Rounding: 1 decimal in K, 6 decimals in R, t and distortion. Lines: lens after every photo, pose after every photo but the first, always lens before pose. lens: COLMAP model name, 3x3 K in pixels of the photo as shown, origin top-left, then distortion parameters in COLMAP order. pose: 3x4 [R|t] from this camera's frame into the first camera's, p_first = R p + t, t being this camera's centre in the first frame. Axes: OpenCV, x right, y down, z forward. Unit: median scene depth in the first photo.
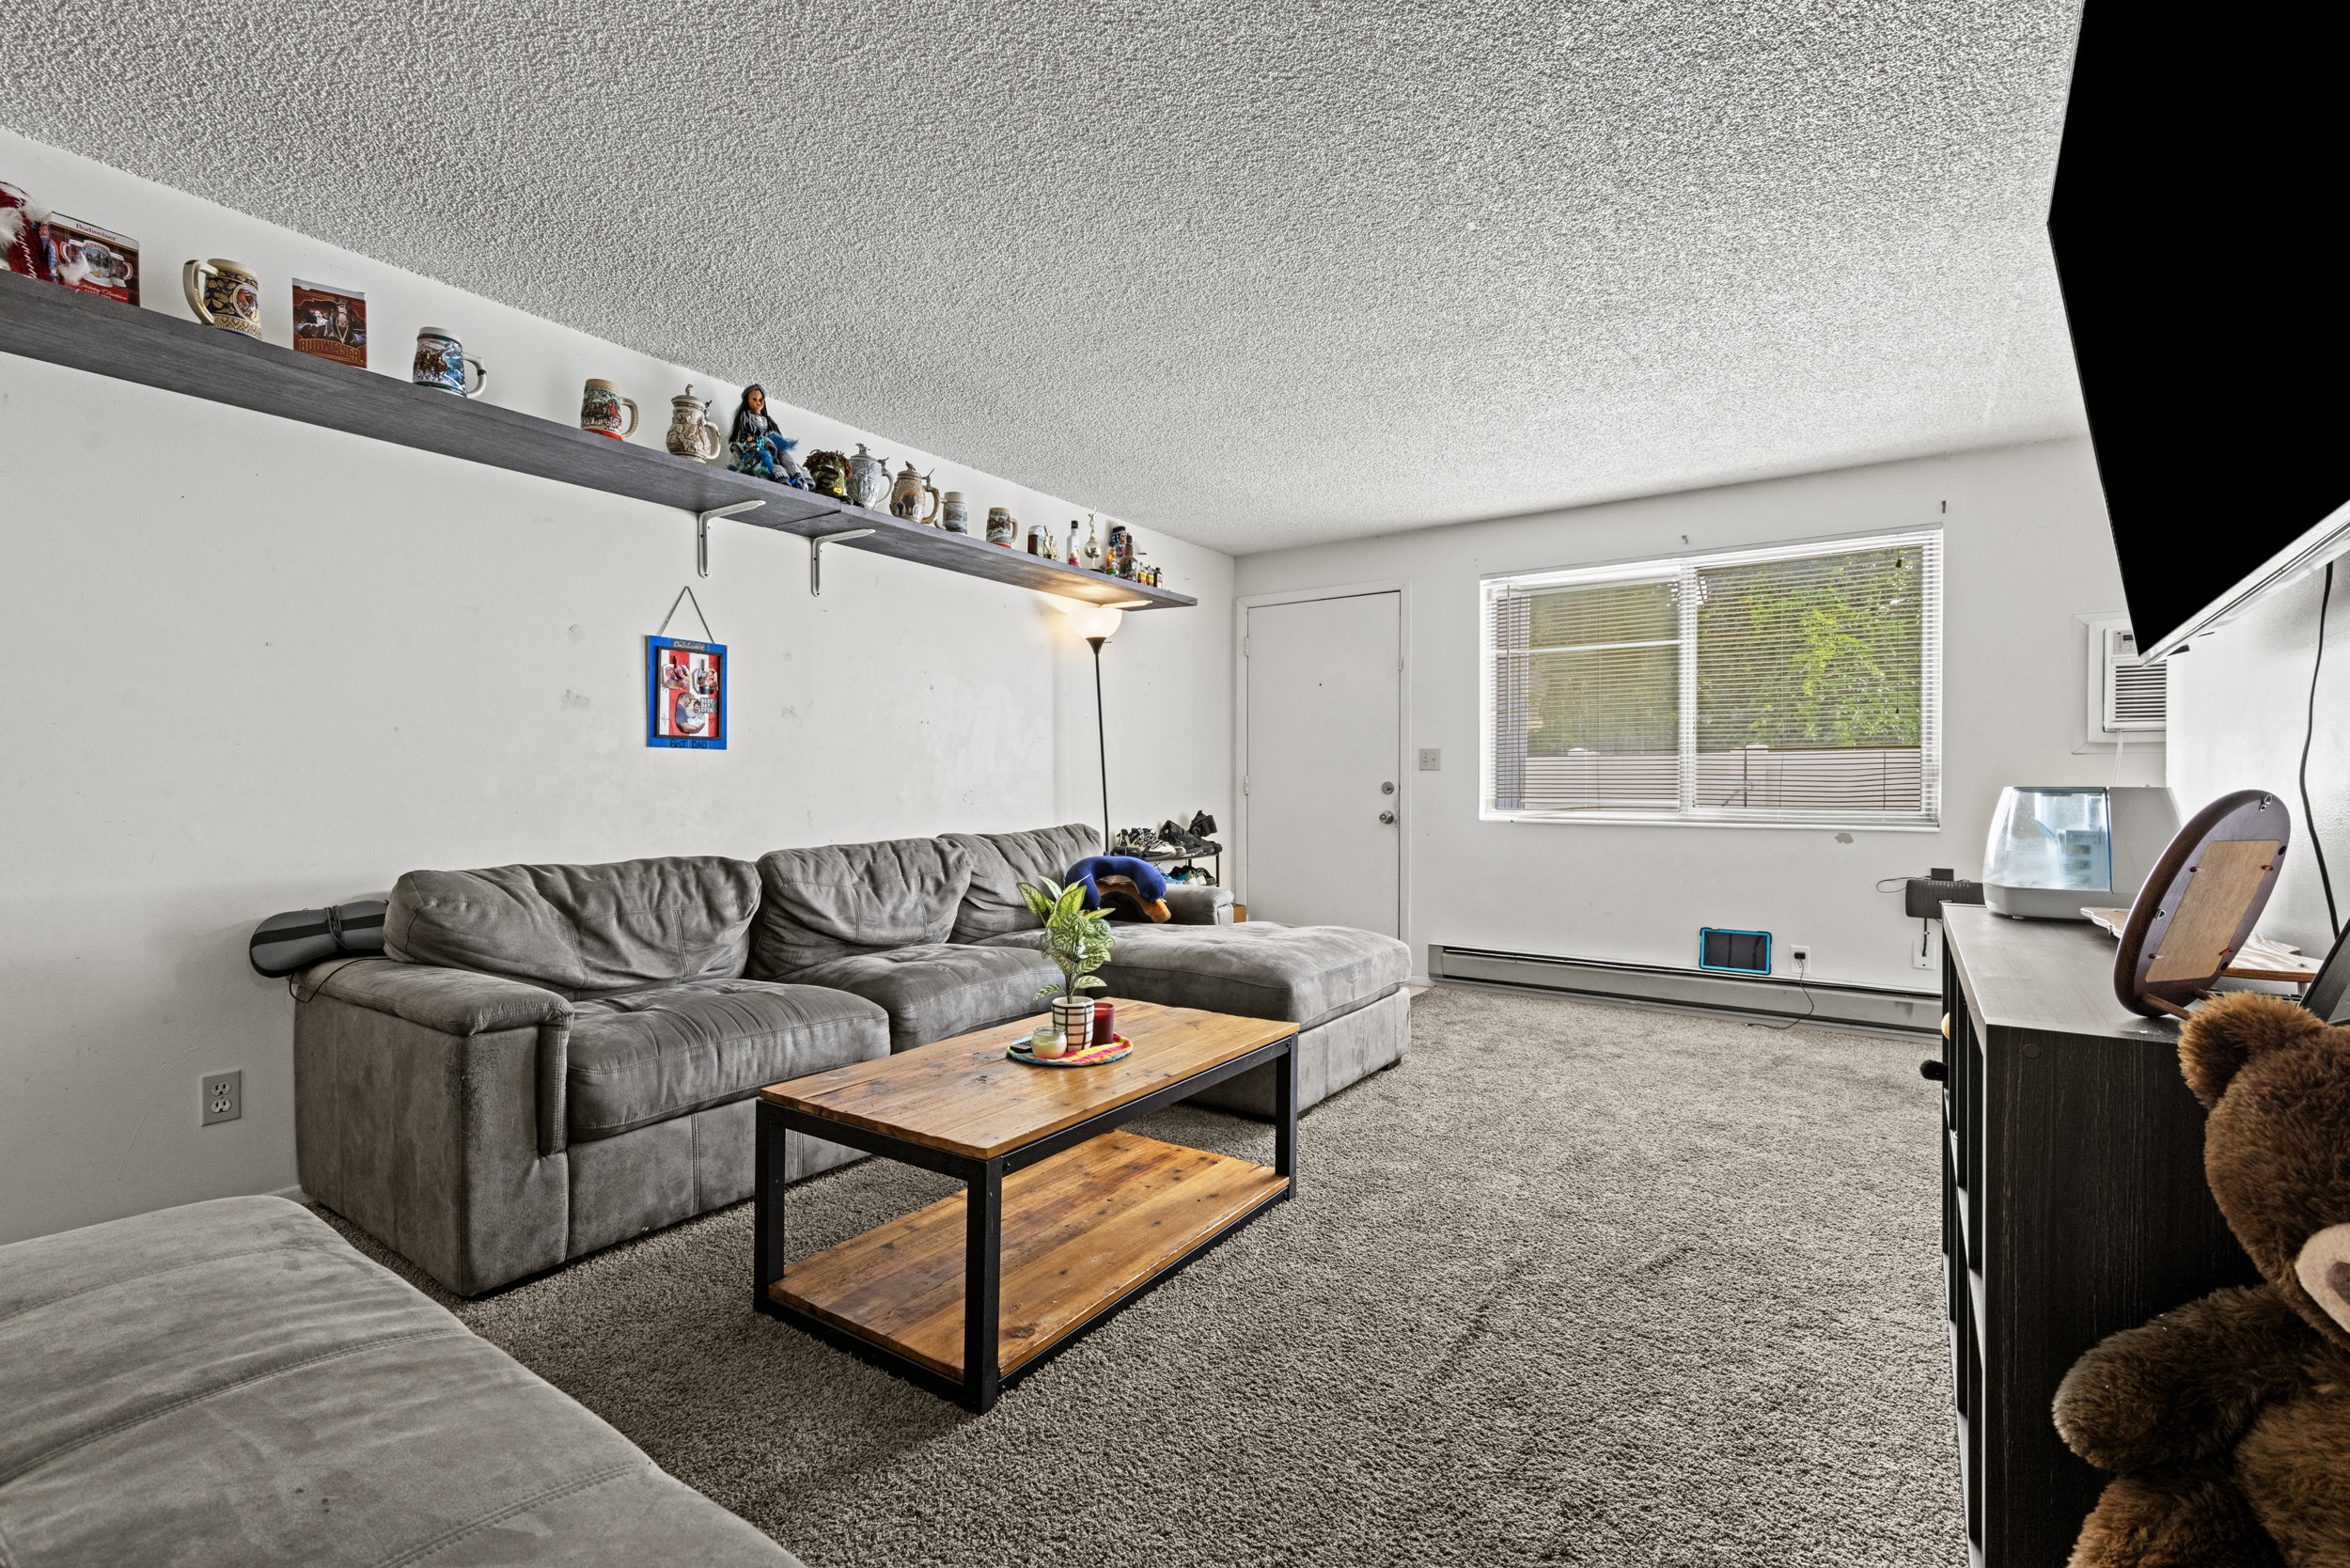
lens RADIAL K [[1067.4, 0, 1171.3], [0, 1067.4, 783.3], [0, 0, 1]] dist [0.010369, -0.002175]
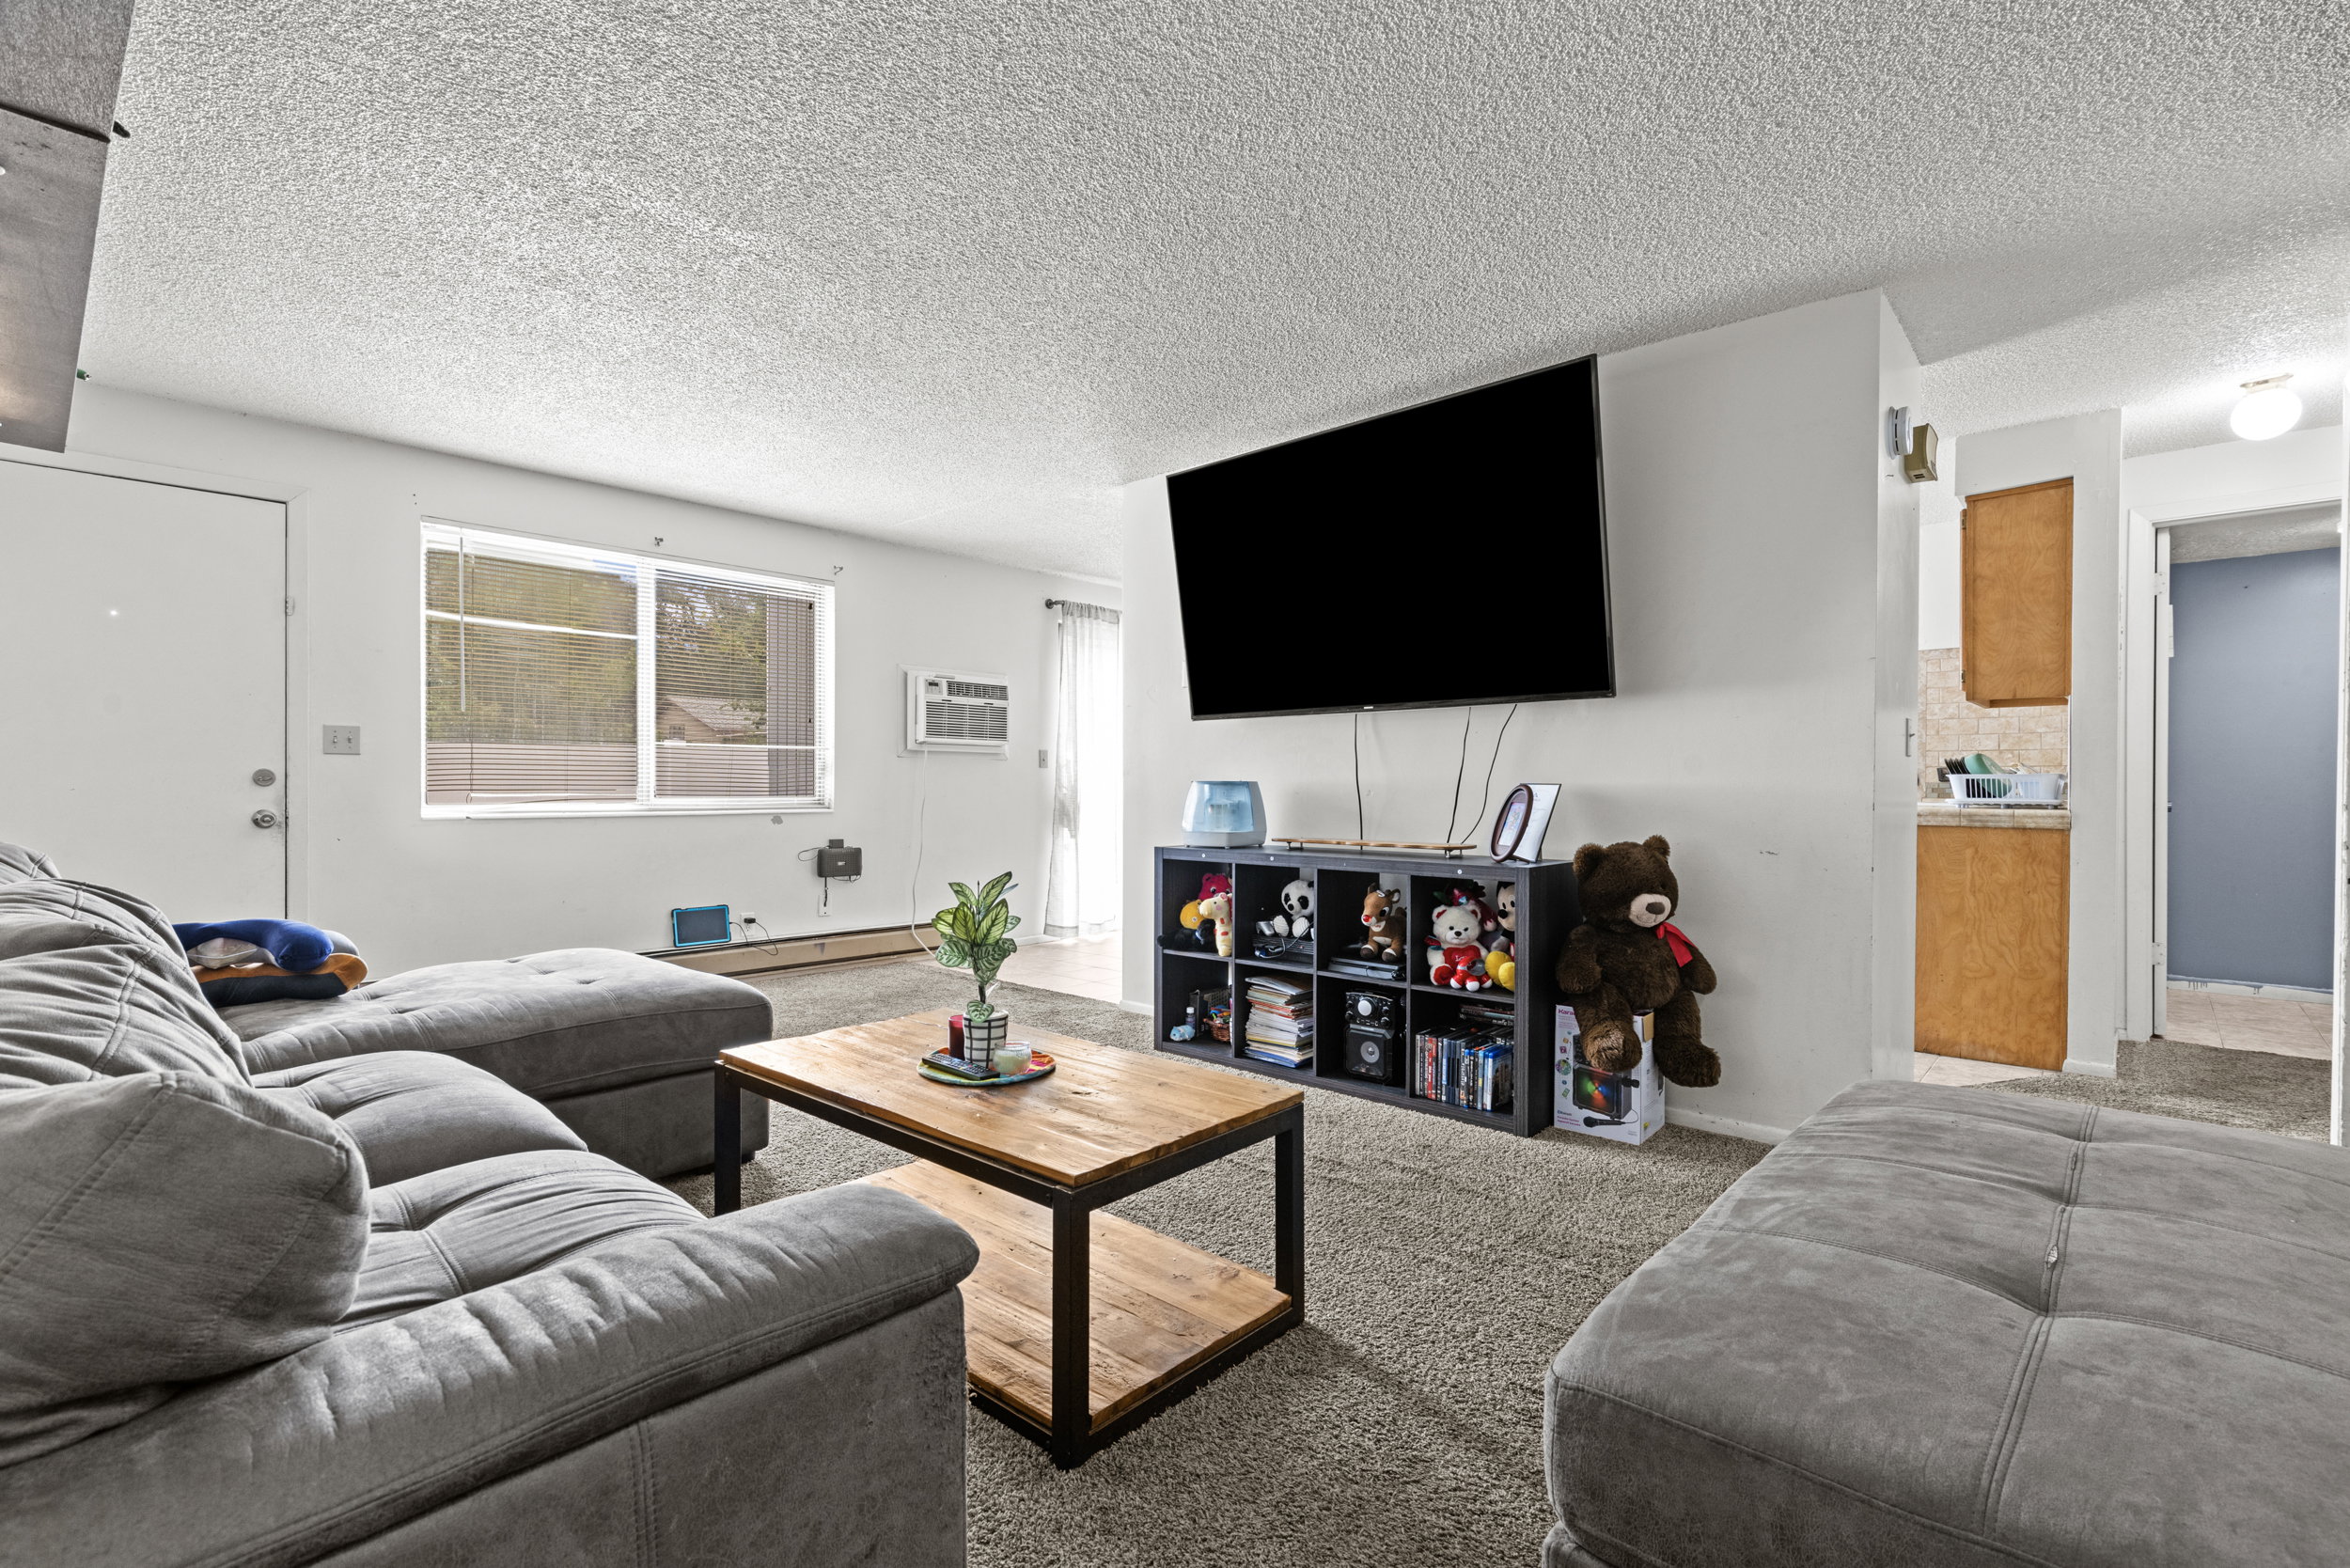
lens RADIAL K [[1067.4, 0, 1168.1], [0, 1067.4, 781.2], [0, 0, 1]] dist [0.010369, -0.002175]
pose [[0.123675, 0.000695, 0.992323, -0.509113], [-0.007545, 0.999972, 0.000240, 0.002653], [-0.992294, -0.007516, 0.123676, 0.380946]]
